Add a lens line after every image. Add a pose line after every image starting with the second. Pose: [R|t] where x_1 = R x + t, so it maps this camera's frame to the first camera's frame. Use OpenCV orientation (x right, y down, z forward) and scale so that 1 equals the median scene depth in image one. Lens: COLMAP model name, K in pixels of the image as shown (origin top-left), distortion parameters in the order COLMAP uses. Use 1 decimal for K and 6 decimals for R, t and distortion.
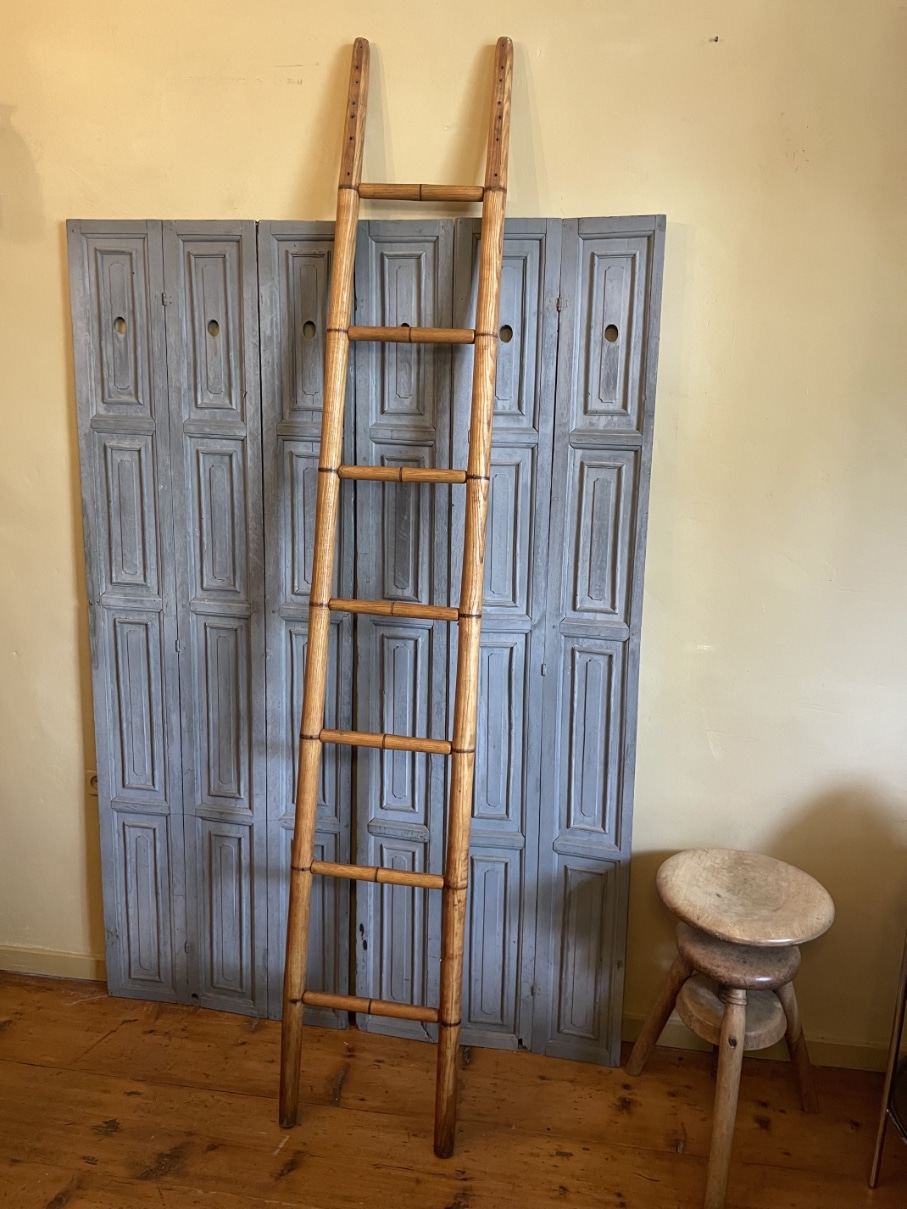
lens RADIAL K [[918.7, 0, 469.4], [0, 918.7, 601.2], [0, 0, 1]] dist [0.096388, -0.134802]
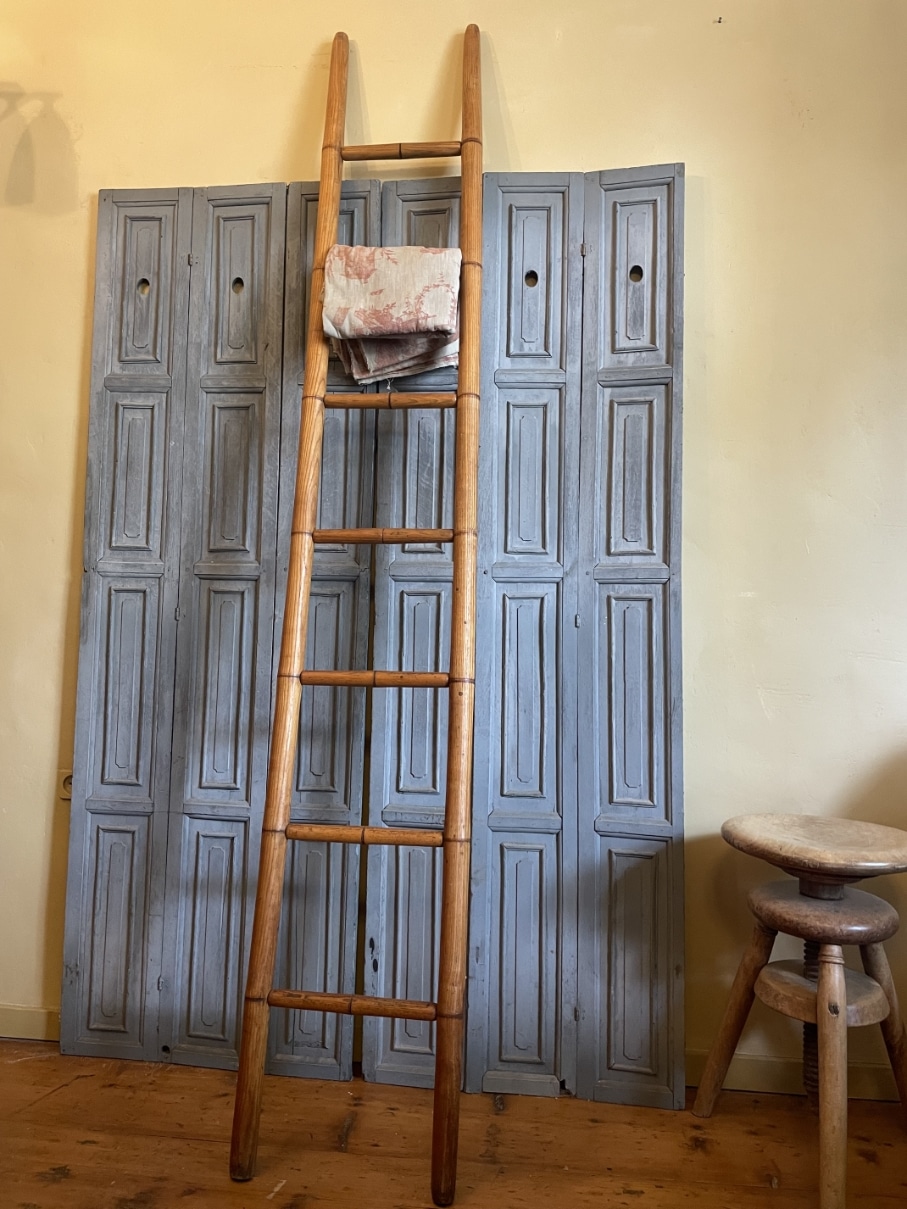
lens RADIAL K [[918.7, 0, 464.9], [0, 918.7, 597.2], [0, 0, 1]] dist [0.096388, -0.134802]
pose [[0.999351, -0.002318, 0.035951, -0.066289], [0.011215, 0.968354, -0.249329, 0.282608], [-0.034235, 0.249570, 0.967751, 0.101352]]
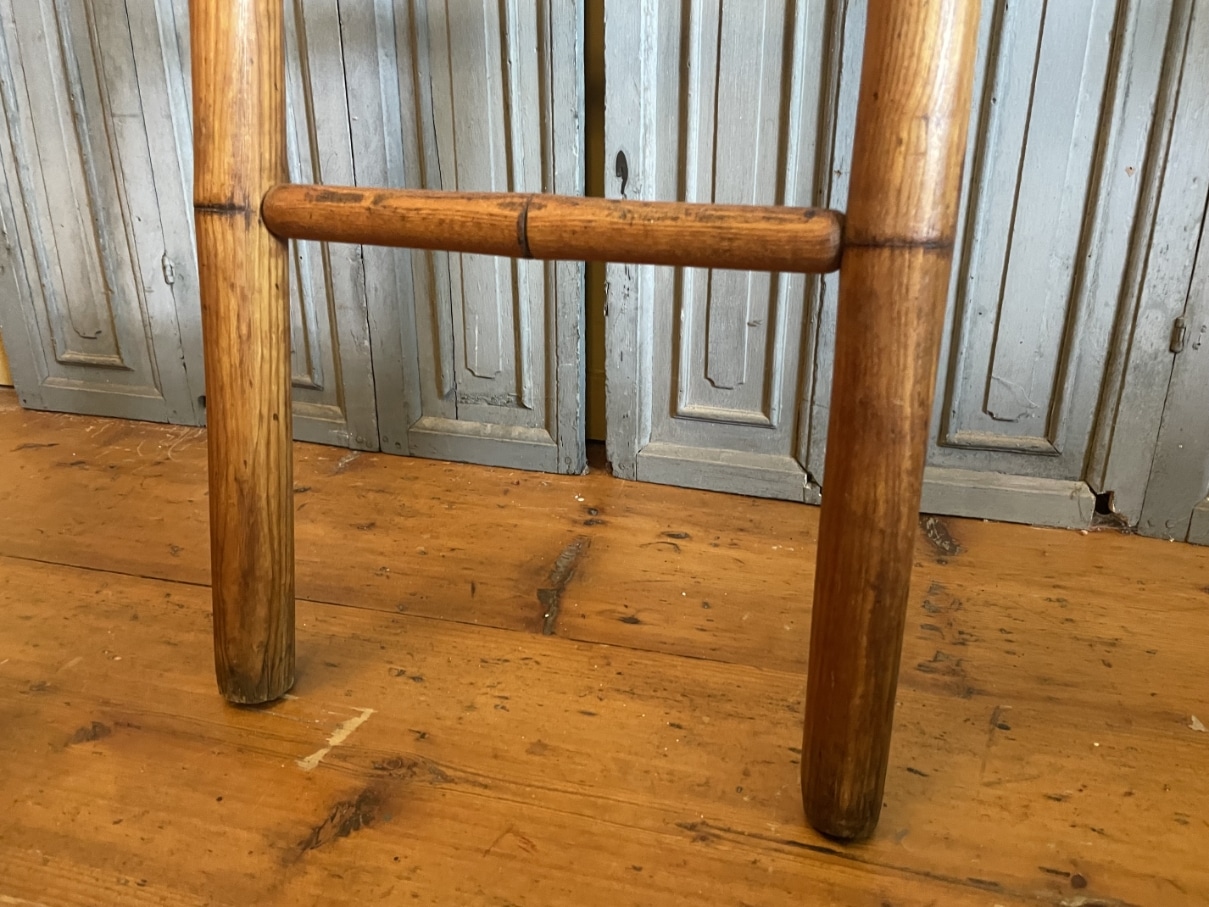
lens RADIAL K [[918.7, 0, 613.4], [0, 918.7, 432.4], [0, 0, 1]] dist [0.096388, -0.134802]
pose [[0.994243, 0.014827, -0.106119, -0.090116], [0.002135, 0.987442, 0.157970, 0.431475], [0.107129, -0.157287, 0.981725, 0.722220]]
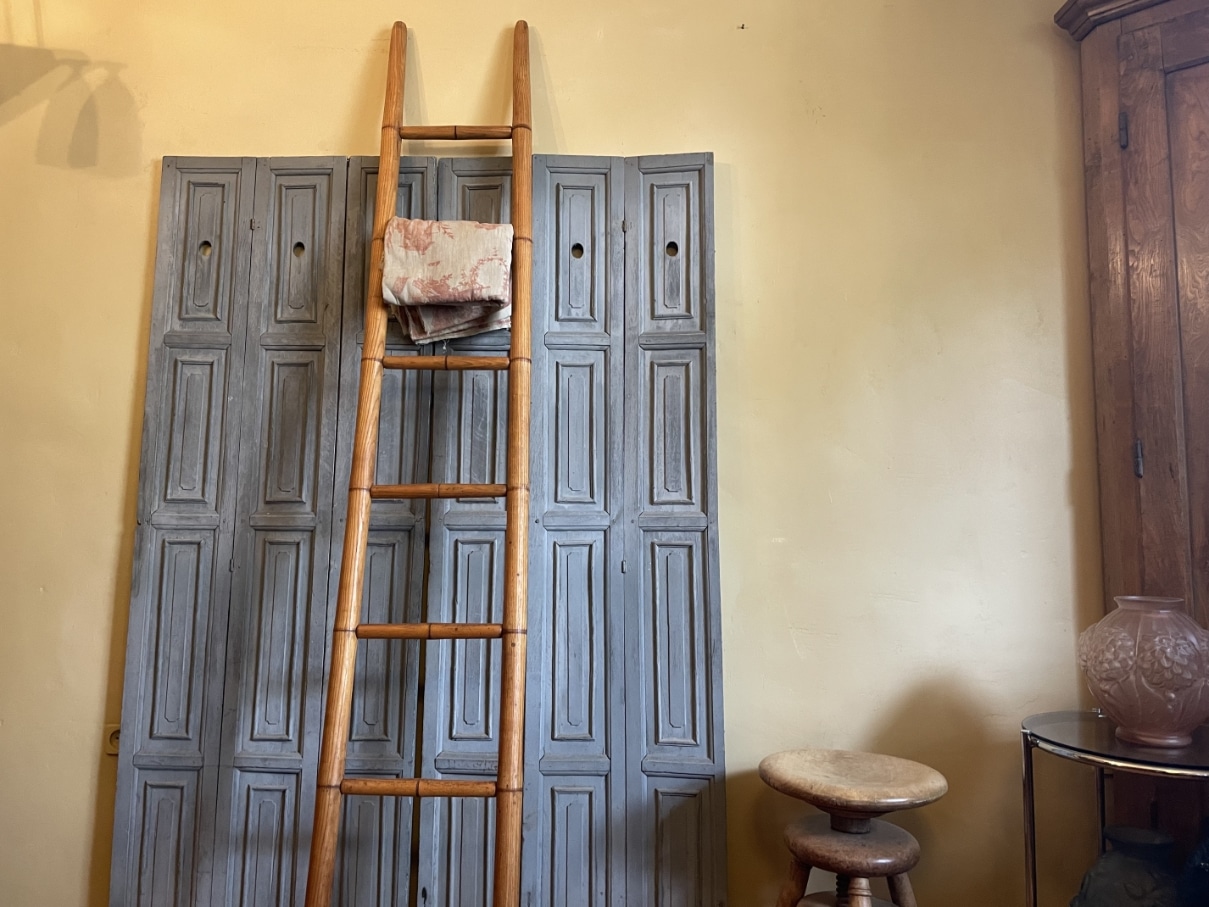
lens RADIAL K [[918.7, 0, 598.0], [0, 918.7, 436.4], [0, 0, 1]] dist [0.096388, -0.134802]
pose [[0.991908, -0.001676, 0.126950, -0.071592], [0.042134, 0.947590, -0.316699, 0.253758], [-0.119765, 0.319485, 0.939992, 0.033470]]
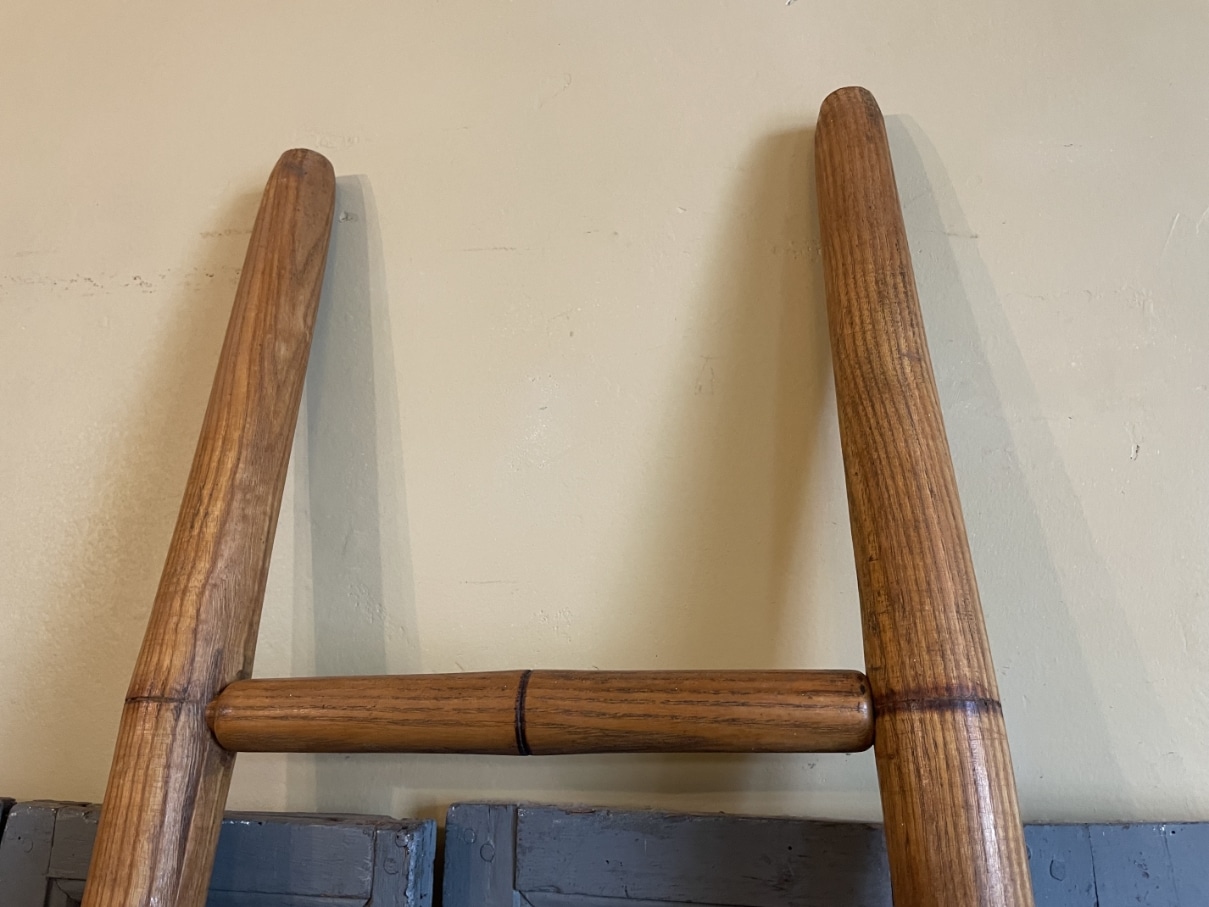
lens RADIAL K [[918.7, 0, 608.9], [0, 918.7, 433.6], [0, 0, 1]] dist [0.096388, -0.134802]
pose [[0.999248, -0.028328, -0.026462, -0.075119], [0.012454, 0.881042, -0.472875, -0.362271], [0.036709, 0.472190, 0.880732, 0.735703]]
